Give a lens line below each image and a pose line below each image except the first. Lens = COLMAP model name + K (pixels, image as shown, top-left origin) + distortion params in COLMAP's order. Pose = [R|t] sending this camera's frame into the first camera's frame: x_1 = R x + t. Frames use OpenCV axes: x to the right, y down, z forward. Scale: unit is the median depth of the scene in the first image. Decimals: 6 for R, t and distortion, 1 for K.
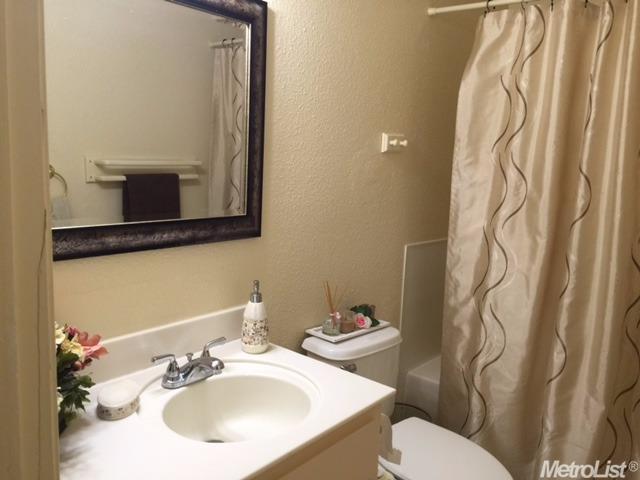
lens RADIAL K [[550.6, 0, 322.6], [0, 550.6, 238.9], [0, 0, 1]] dist [0.096436, -0.123545]
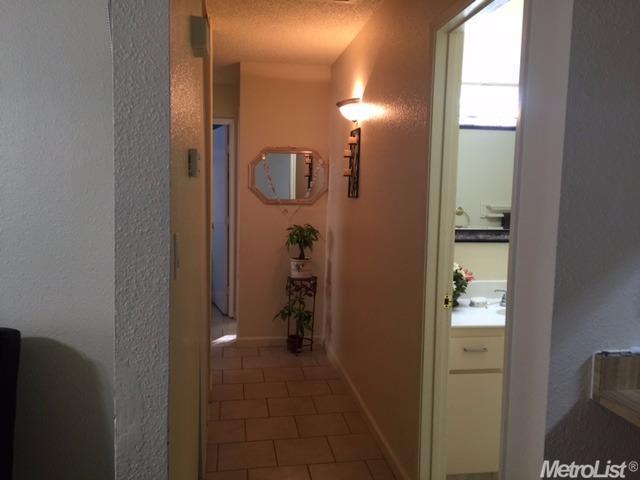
lens RADIAL K [[550.6, 0, 322.6], [0, 550.6, 238.9], [0, 0, 1]] dist [0.096436, -0.123545]
pose [[0.762562, 0.024913, -0.646435, 0.581370], [-0.081254, 0.995033, -0.057502, 0.189397], [0.641792, 0.096375, 0.760799, -1.119160]]
